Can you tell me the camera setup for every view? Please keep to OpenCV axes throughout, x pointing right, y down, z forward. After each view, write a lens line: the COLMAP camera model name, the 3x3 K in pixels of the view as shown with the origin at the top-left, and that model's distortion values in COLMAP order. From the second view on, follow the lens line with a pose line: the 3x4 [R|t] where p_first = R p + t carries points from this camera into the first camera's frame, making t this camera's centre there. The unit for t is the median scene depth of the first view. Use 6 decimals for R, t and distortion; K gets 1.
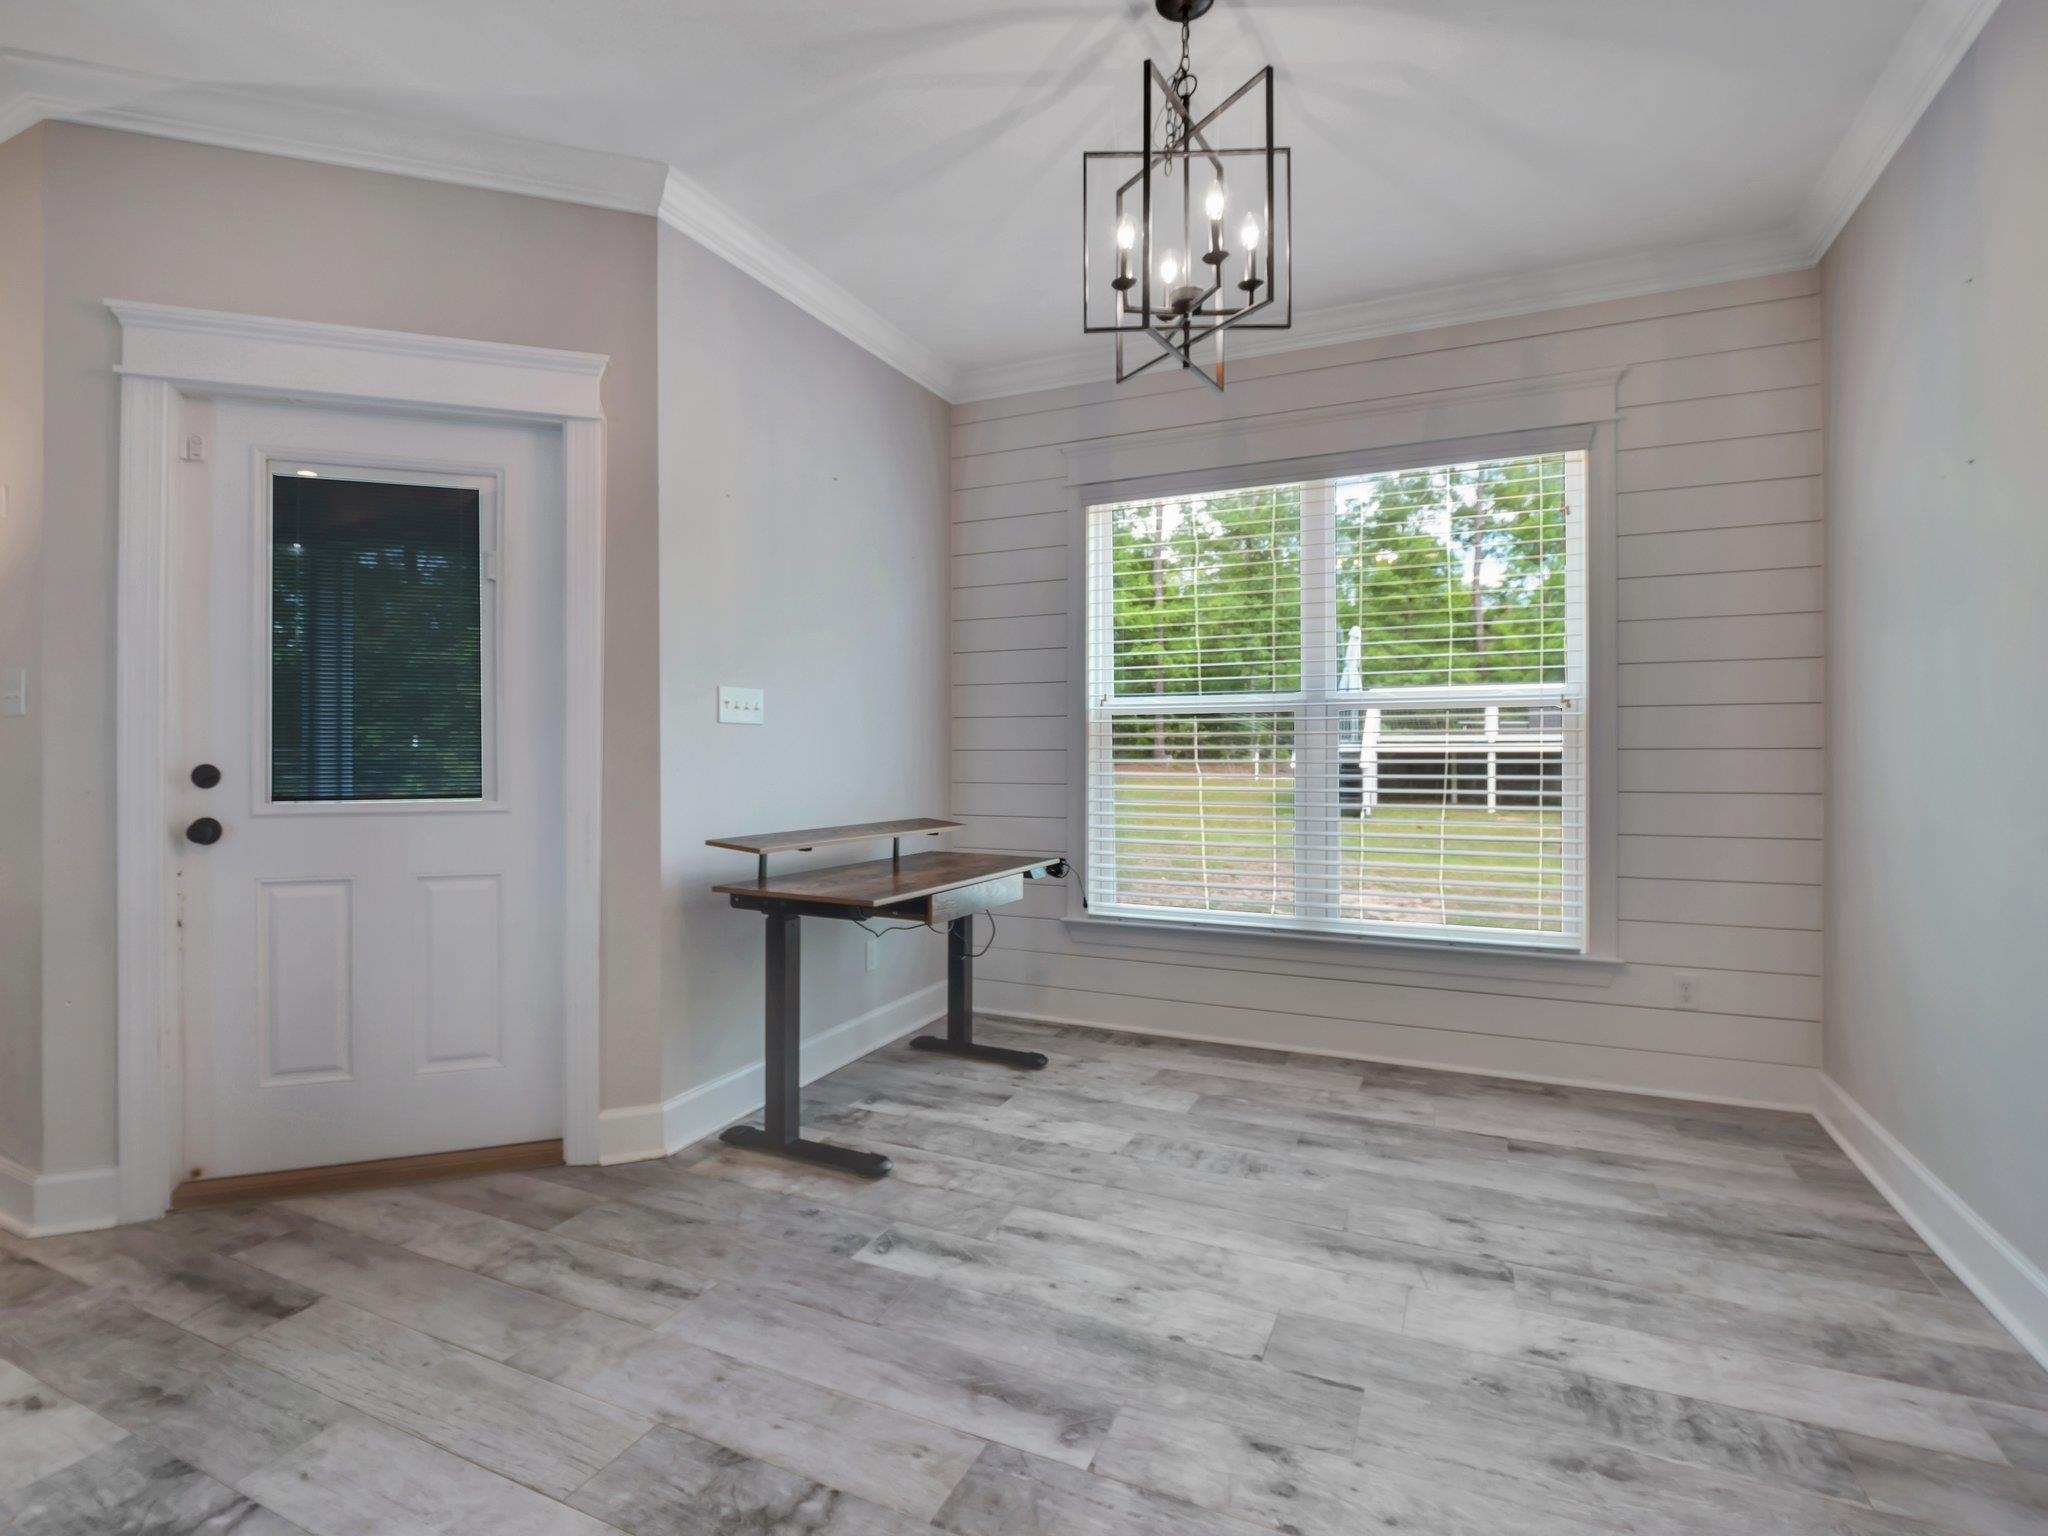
lens RADIAL K [[986.4, 0, 1012.4], [0, 986.4, 753.6], [0, 0, 1]] dist [-0.028233, 0.000504]
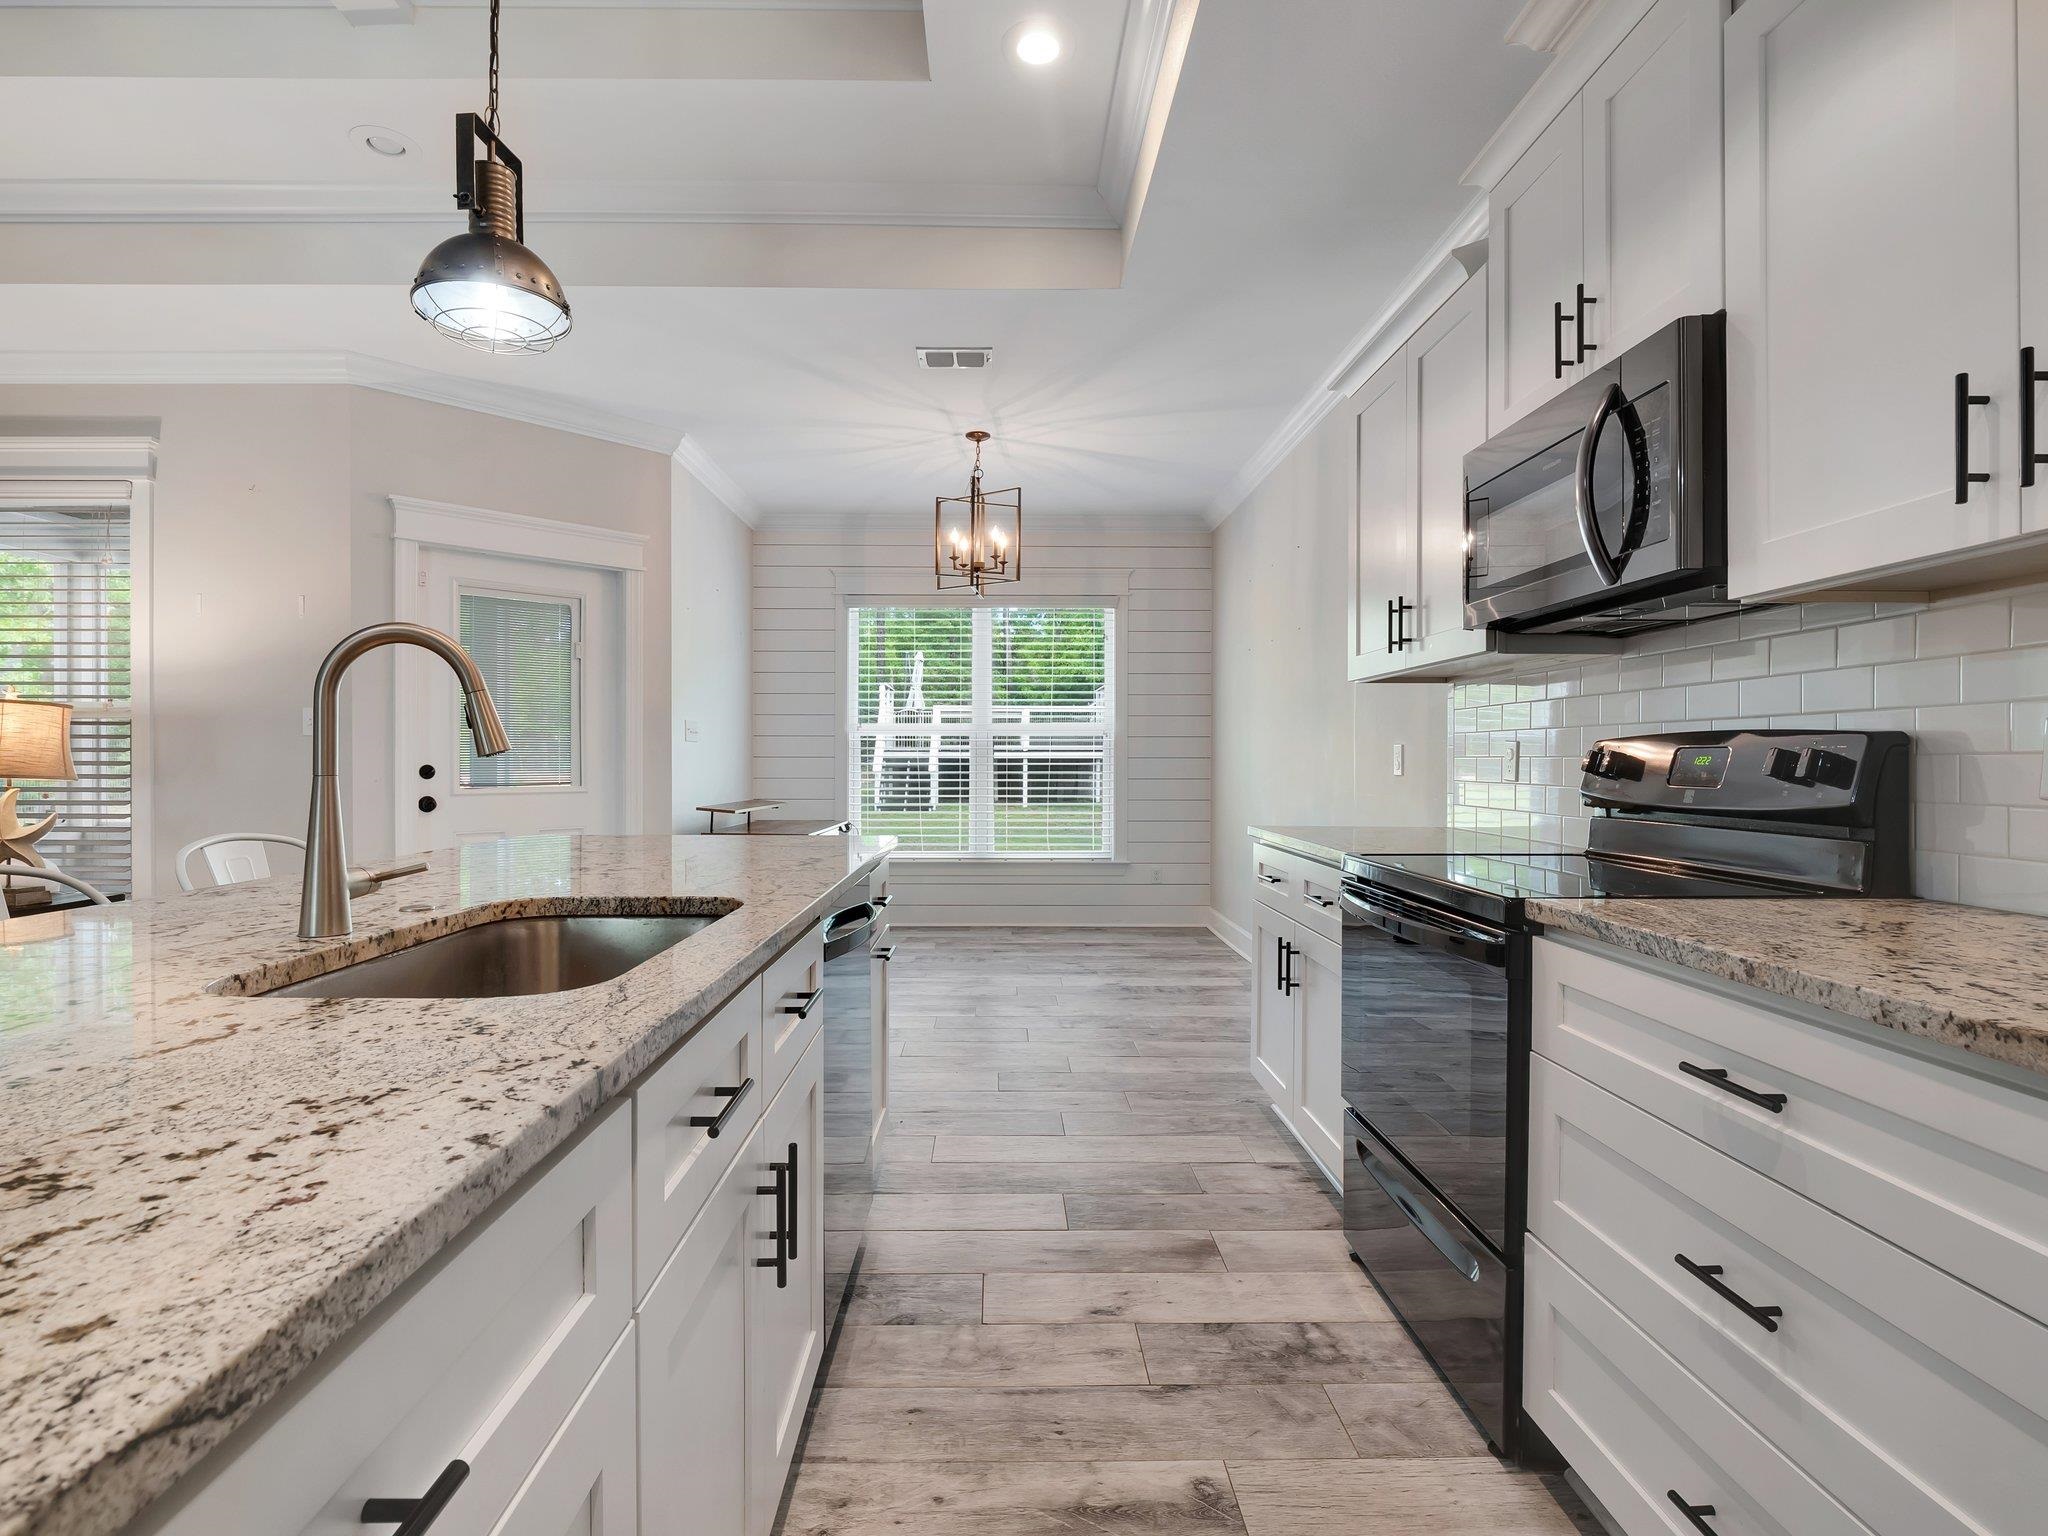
lens RADIAL K [[986.4, 0, 1012.4], [0, 986.4, 753.6], [0, 0, 1]] dist [-0.028233, 0.000504]
pose [[0.899925, 0.008826, 0.435955, -0.504355], [-0.007319, 0.999960, -0.005136, -0.005679], [-0.435983, 0.001431, 0.899954, -0.764133]]
